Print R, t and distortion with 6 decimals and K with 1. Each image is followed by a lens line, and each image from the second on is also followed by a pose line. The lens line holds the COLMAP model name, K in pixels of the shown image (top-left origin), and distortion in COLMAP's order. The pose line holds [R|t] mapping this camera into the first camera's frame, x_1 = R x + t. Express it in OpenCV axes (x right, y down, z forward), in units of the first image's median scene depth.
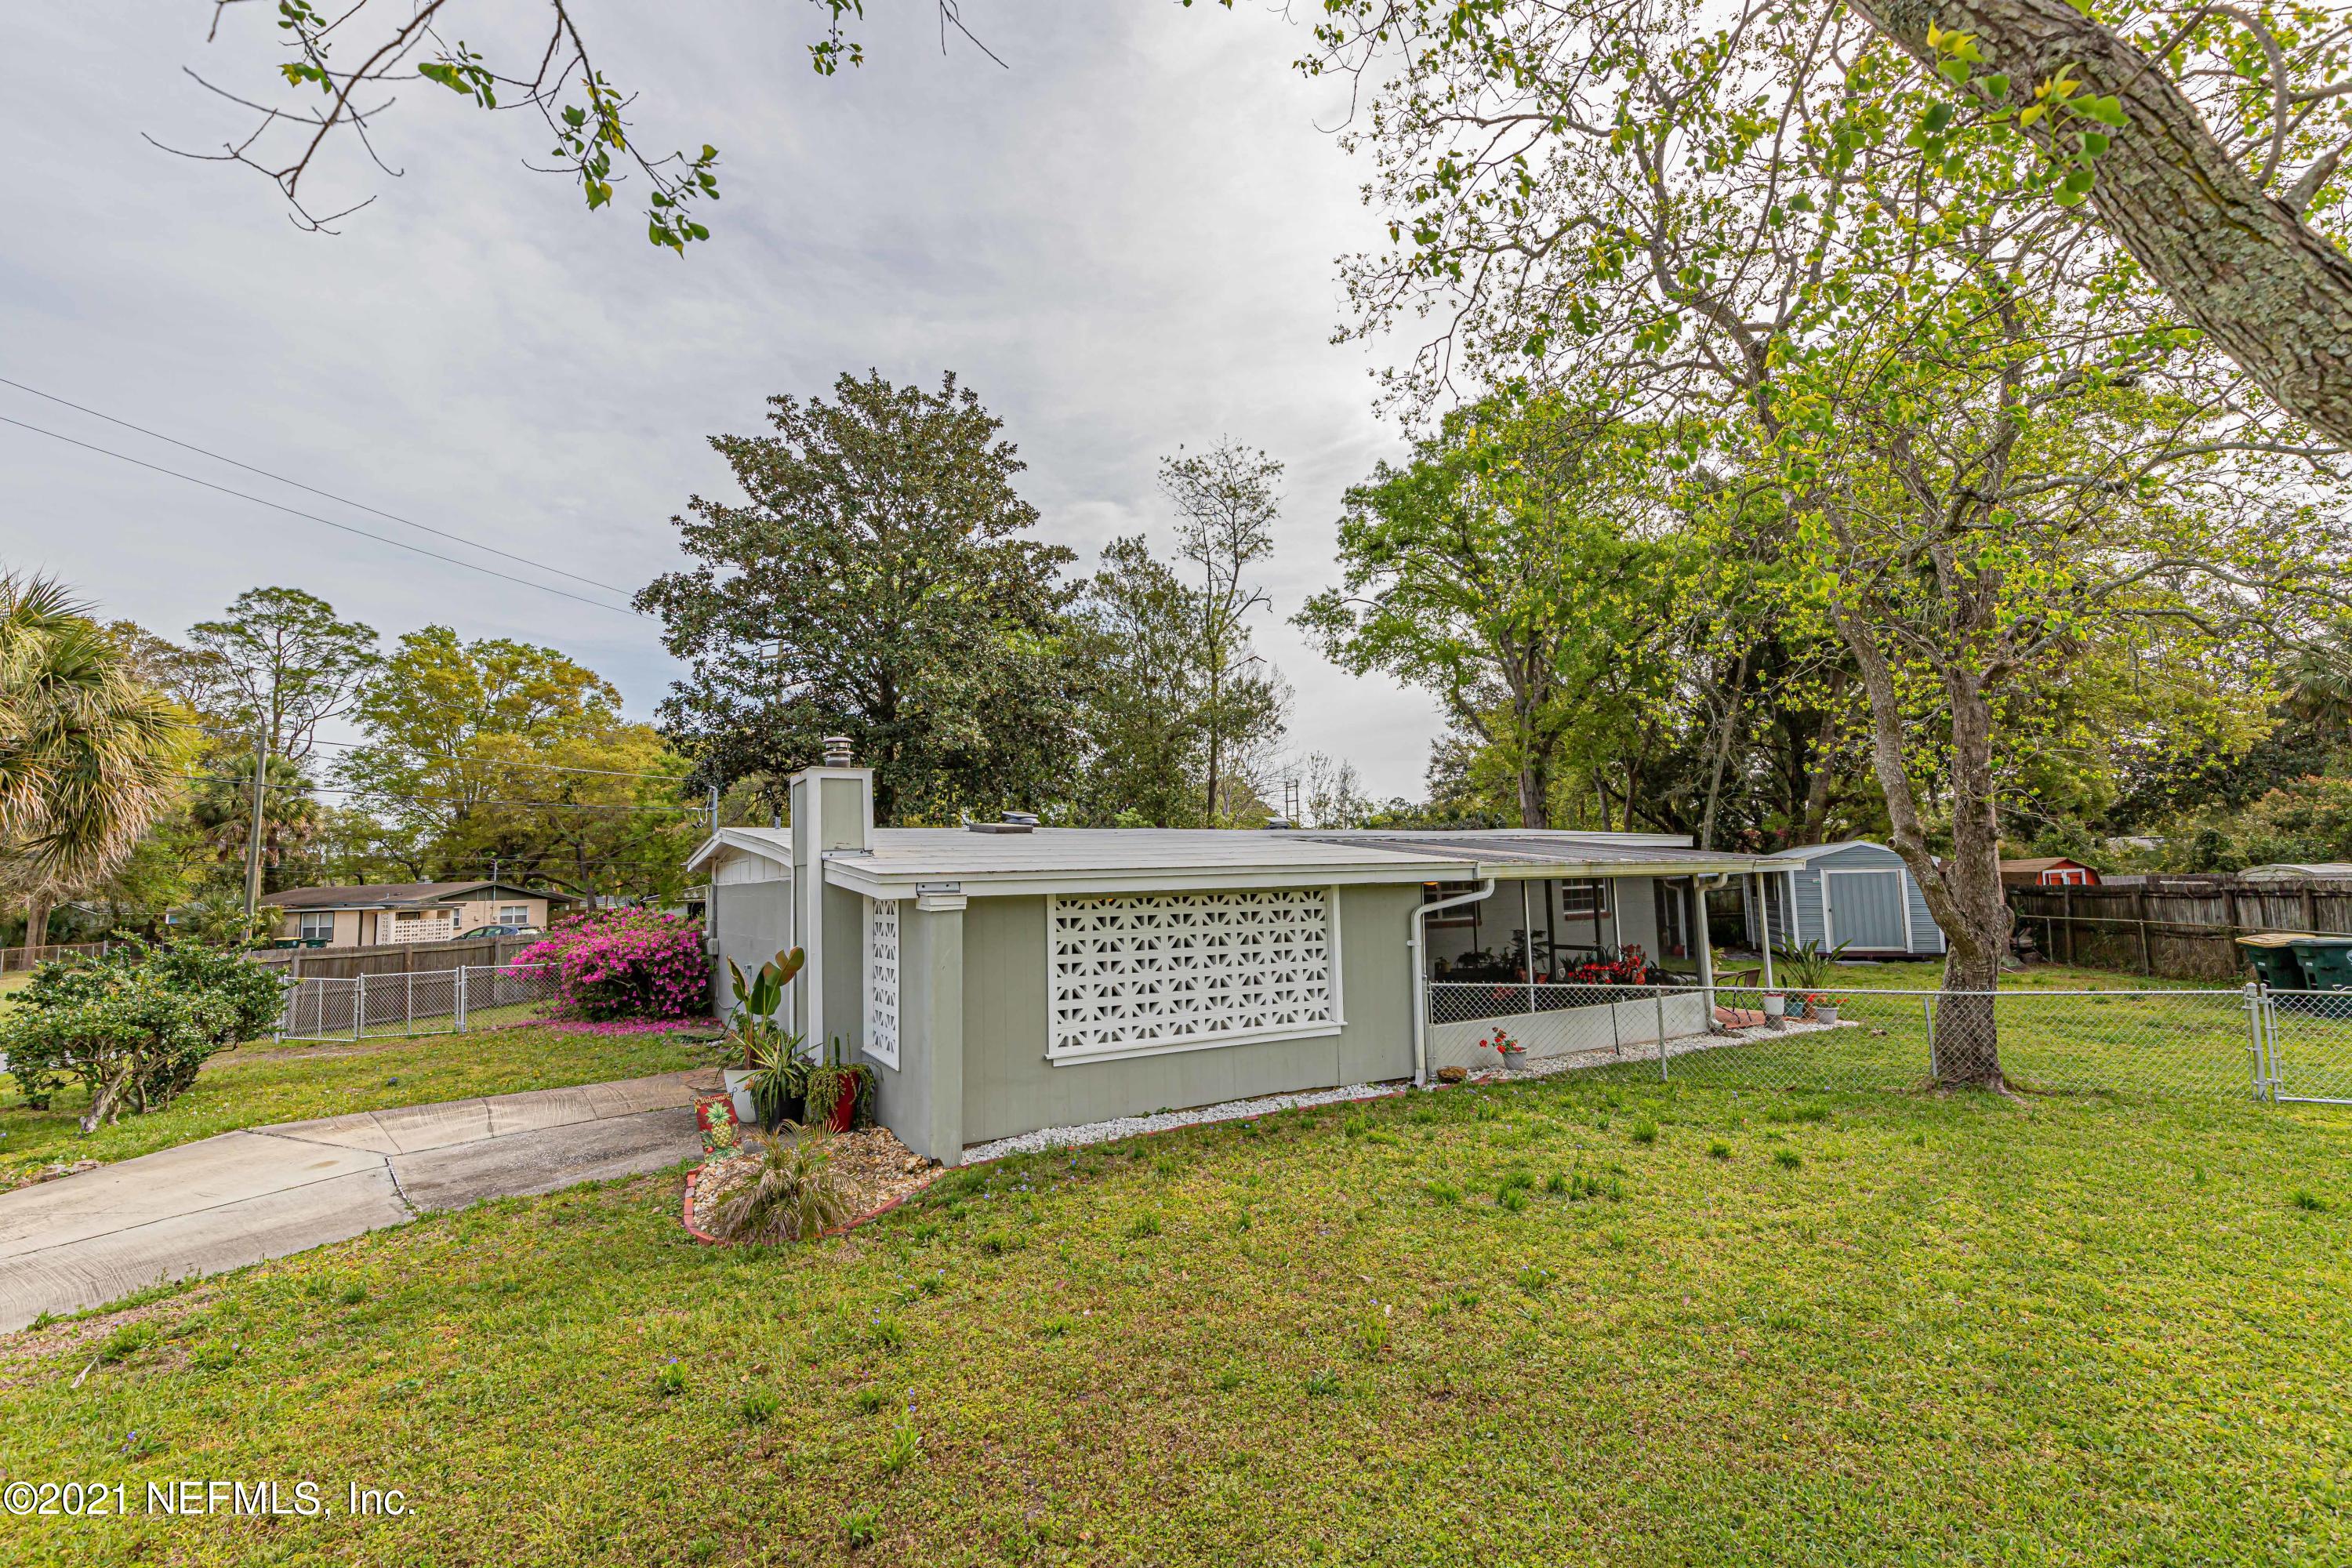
lens RADIAL K [[1041.0, 0, 1206.2], [0, 1041.0, 788.2], [0, 0, 1]] dist [0.011644, -0.002724]
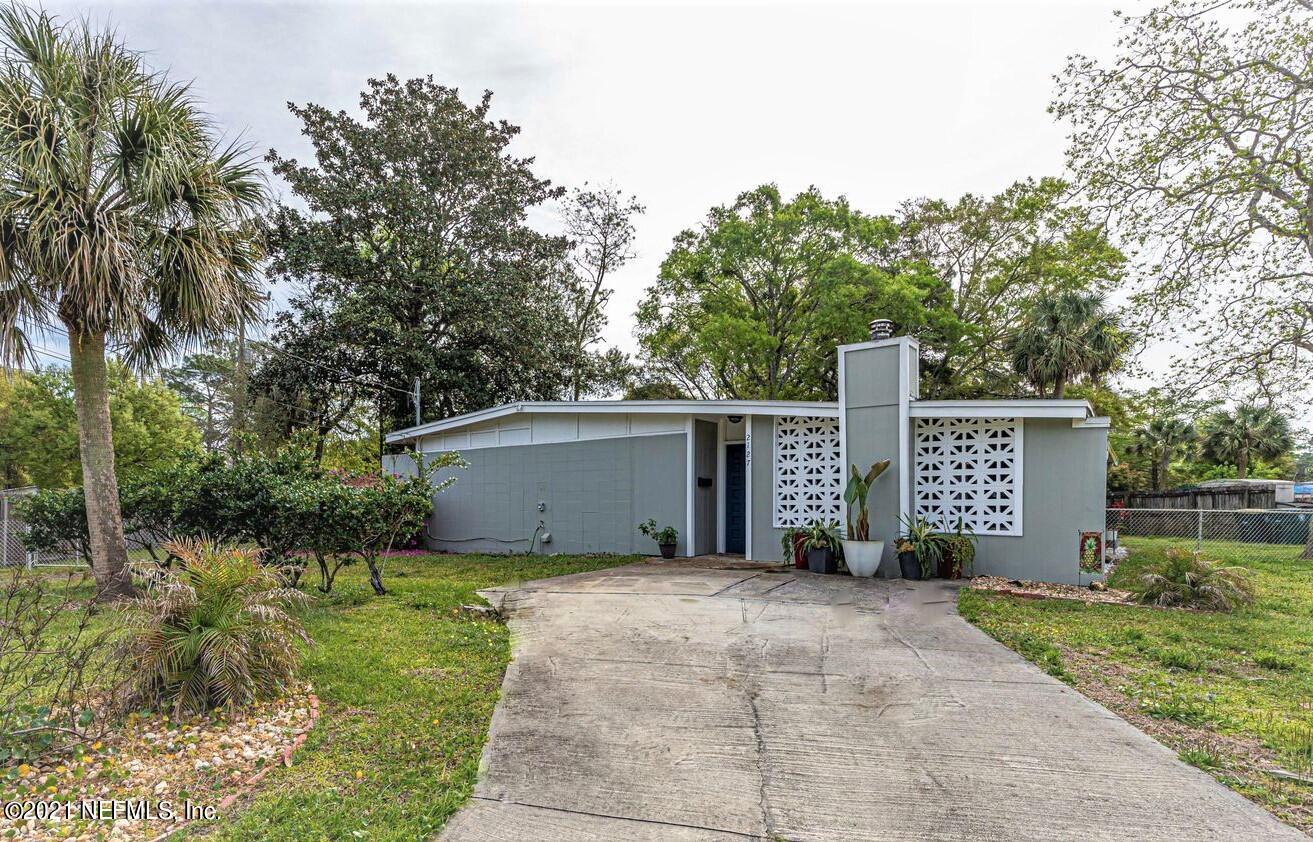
lens RADIAL K [[668.7, 0, 558.4], [0, 668.7, 517.2], [0, 0, 1]] dist [0.006199, 0.000427]
pose [[0.948972, 0.023805, 0.314461, -0.384470], [-0.056095, 0.993987, 0.094036, 0.057701], [-0.310332, -0.106878, 0.944601, 0.086013]]
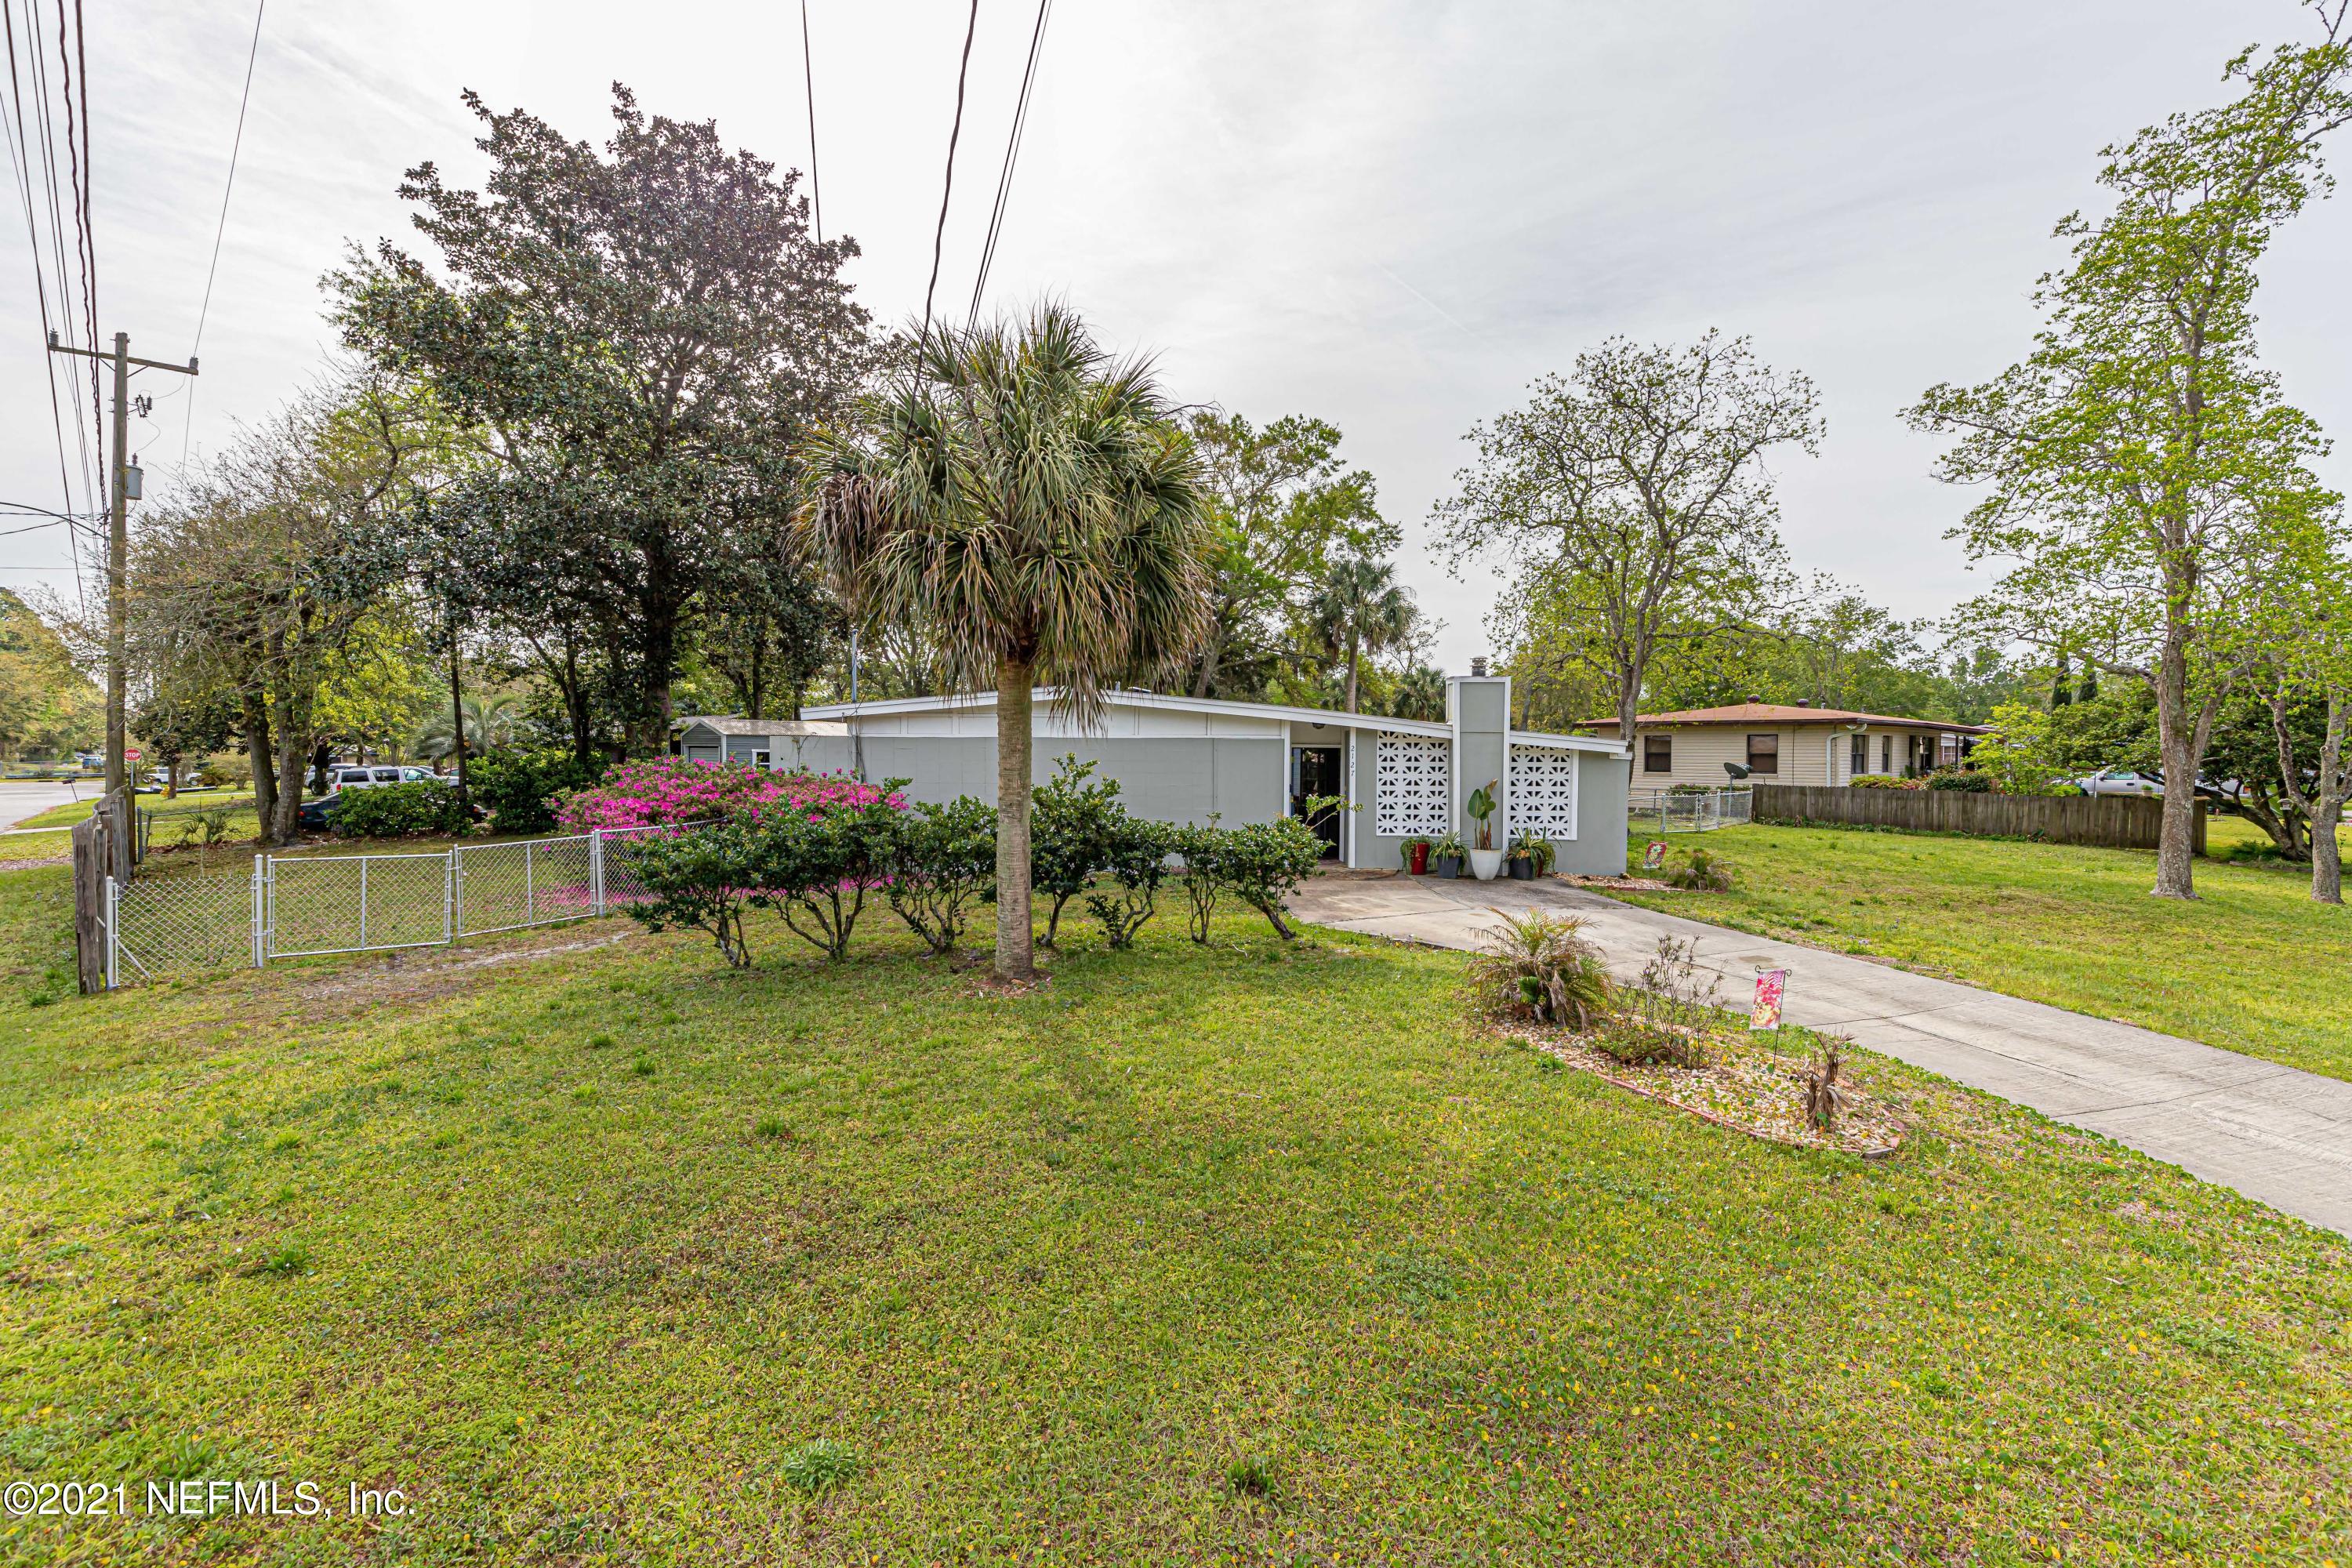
lens RADIAL K [[1041.0, 0, 1174.8], [0, 1041.0, 774.9], [0, 0, 1]] dist [0.011644, -0.002724]
pose [[0.571944, 0.009540, 0.820237, -0.725103], [-0.093368, 0.994191, 0.053542, 0.034357], [-0.814962, -0.107207, 0.569512, 0.155319]]
